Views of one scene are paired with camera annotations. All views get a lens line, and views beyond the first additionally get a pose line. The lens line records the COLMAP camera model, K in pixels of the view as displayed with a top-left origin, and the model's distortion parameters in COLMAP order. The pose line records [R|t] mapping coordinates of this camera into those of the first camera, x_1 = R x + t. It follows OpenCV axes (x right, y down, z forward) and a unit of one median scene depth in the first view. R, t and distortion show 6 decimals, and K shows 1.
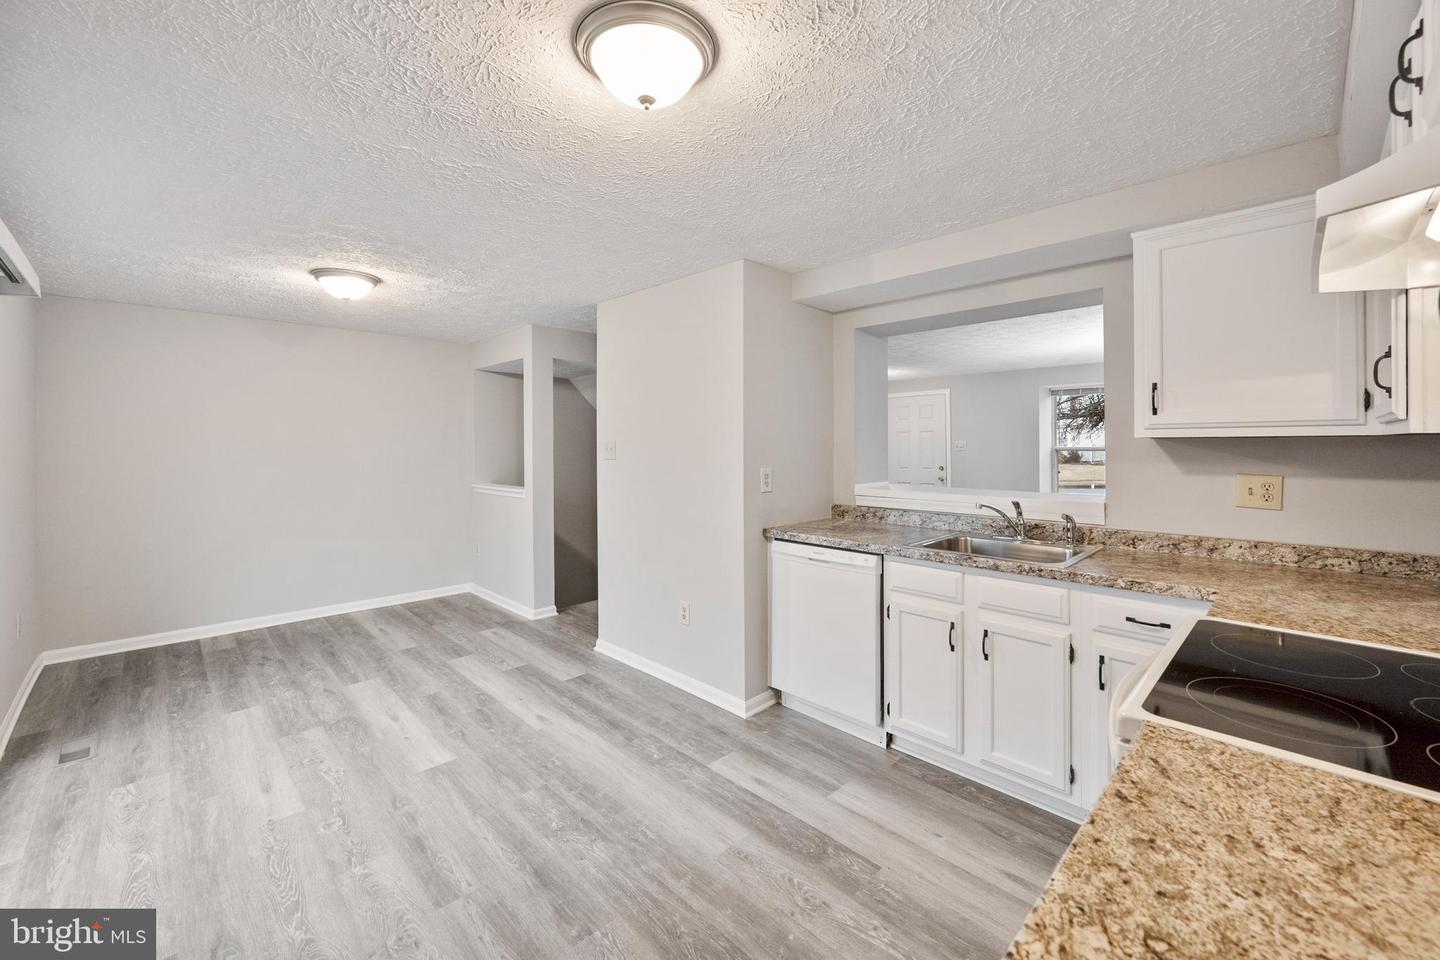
lens RADIAL K [[580.7, 0, 713.0], [0, 580.7, 454.9], [0, 0, 1]] dist [0.000452, -0.001242]
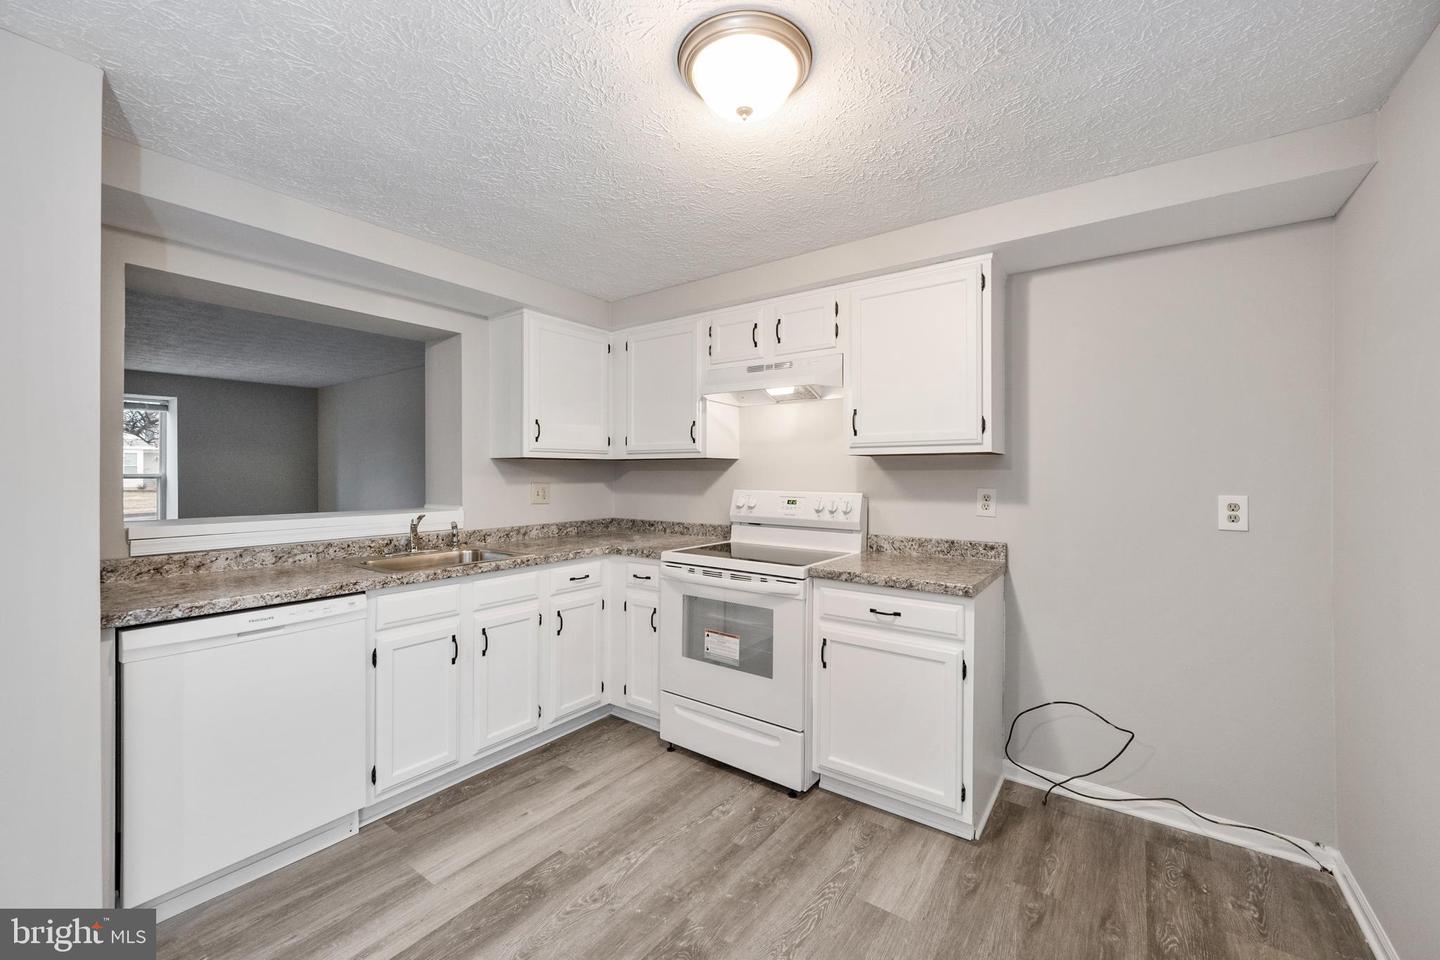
lens RADIAL K [[580.7, 0, 724.3], [0, 580.7, 467.9], [0, 0, 1]] dist [0.000452, -0.001242]
pose [[-0.178357, 0.000825, 0.983966, -0.677332], [0.005200, 0.999986, 0.000104, -0.004972], [-0.983952, 0.005135, -0.178359, 0.716071]]
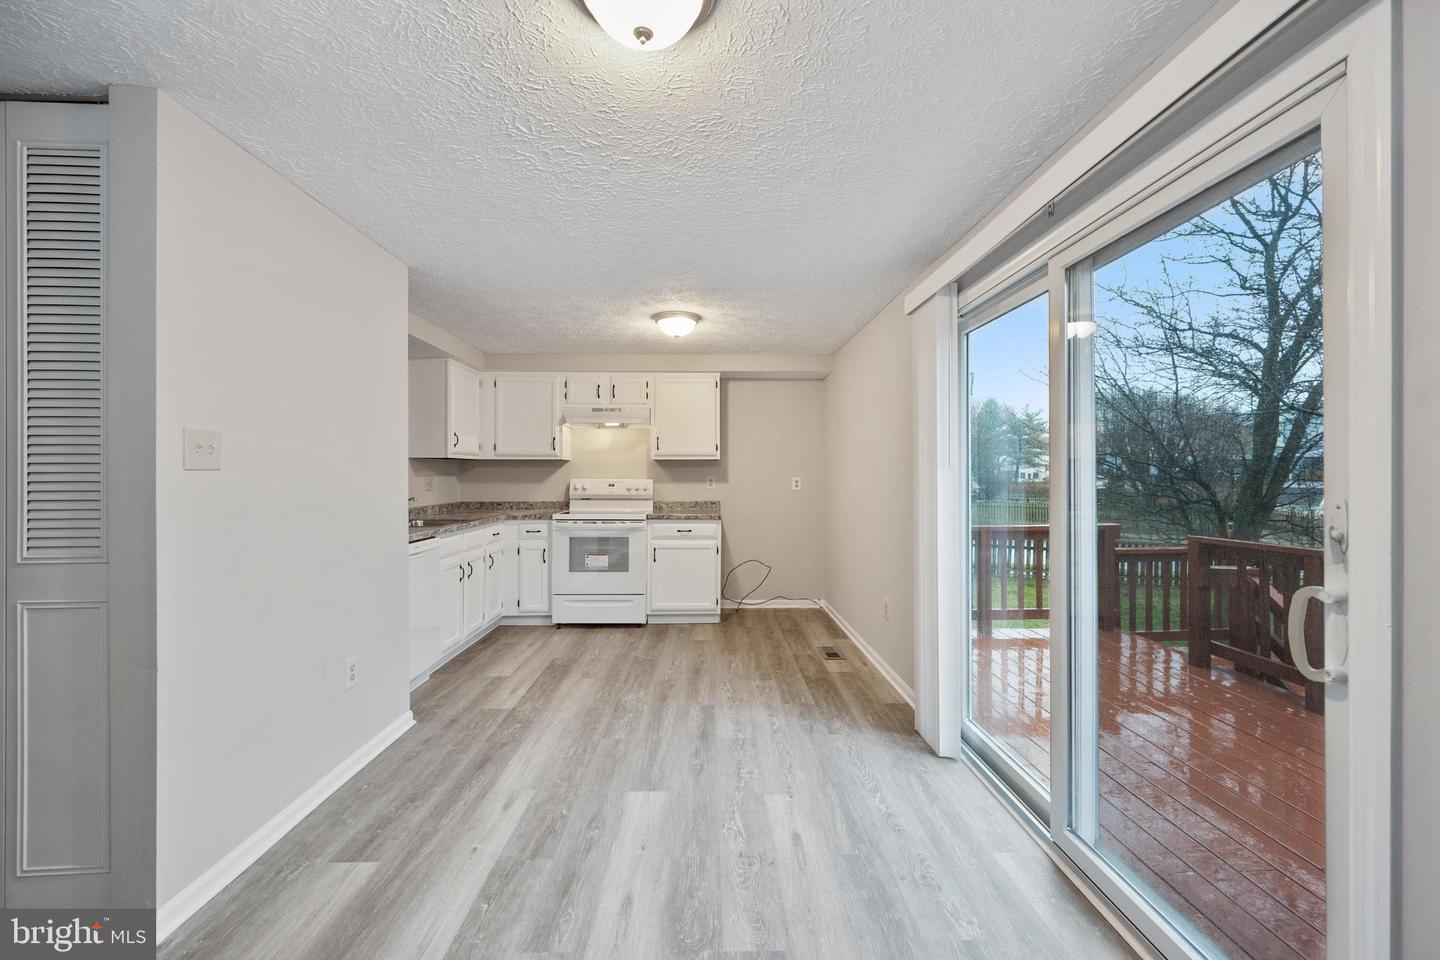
lens RADIAL K [[580.7, 0, 734.5], [0, 580.7, 471.8], [0, 0, 1]] dist [0.000452, -0.001242]
pose [[-0.756132, 0.002372, 0.654414, -1.307151], [0.003672, 0.999993, 0.000619, 0.019324], [-0.654408, 0.002871, -0.756136, 1.766123]]
